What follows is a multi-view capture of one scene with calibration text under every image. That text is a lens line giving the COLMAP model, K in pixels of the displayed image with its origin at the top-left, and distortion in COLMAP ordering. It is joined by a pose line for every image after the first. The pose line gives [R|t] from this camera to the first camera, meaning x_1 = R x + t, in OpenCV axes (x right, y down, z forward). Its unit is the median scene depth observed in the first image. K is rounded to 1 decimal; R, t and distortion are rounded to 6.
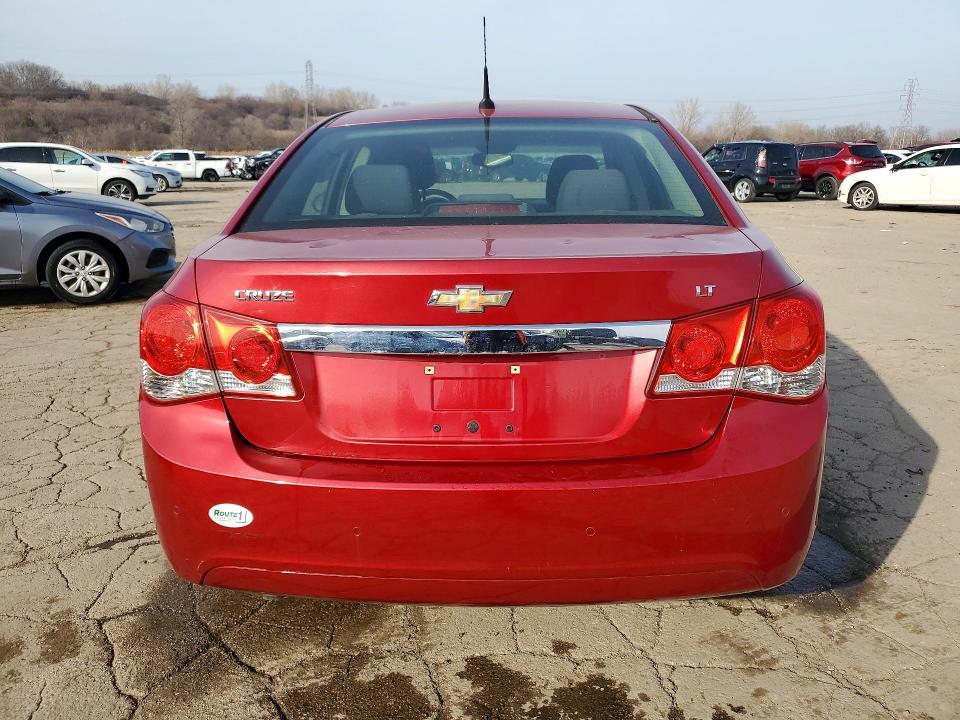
lens RADIAL K [[743.4, 0, 480.0], [0, 743.4, 360.0], [0, 0, 1]] dist [0.004780, 0.011110]
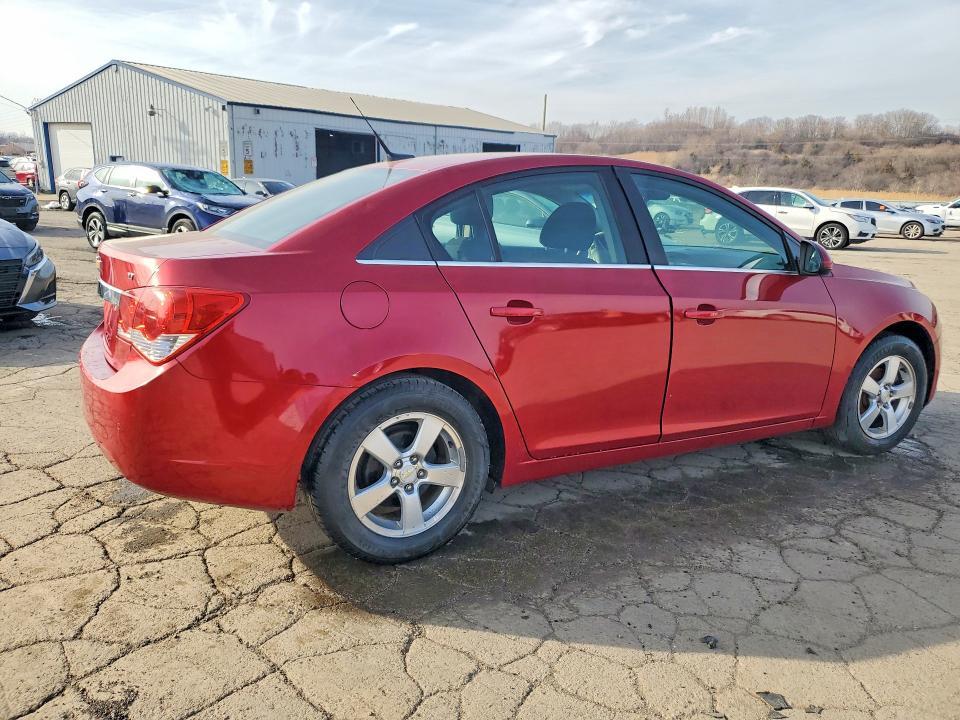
lens RADIAL K [[743.4, 0, 480.0], [0, 743.4, 360.0], [0, 0, 1]] dist [0.004780, 0.011110]
pose [[0.525084, 0.205974, -0.825749, 0.151850], [-0.252168, 0.964355, 0.080197, -0.017730], [0.812834, 0.166117, 0.558307, 0.054304]]
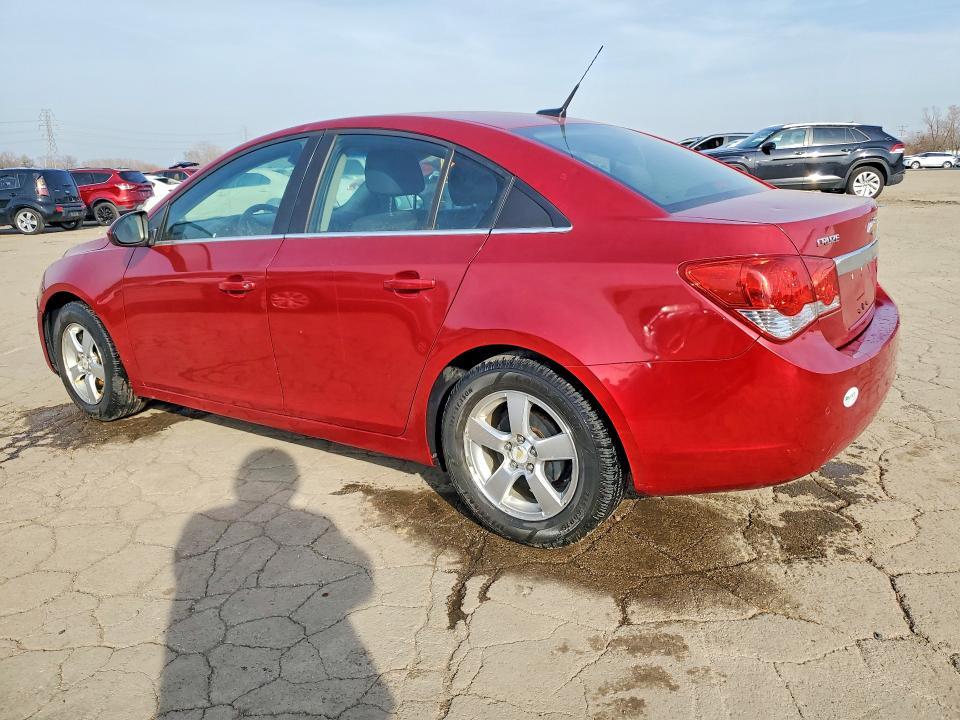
lens RADIAL K [[743.4, 0, 480.0], [0, 743.4, 360.0], [0, 0, 1]] dist [0.004780, 0.011110]
pose [[0.529113, -0.227050, 0.817611, -0.140398], [0.256656, 0.961228, 0.100839, -0.013977], [-0.808806, 0.156489, 0.566872, 0.057229]]
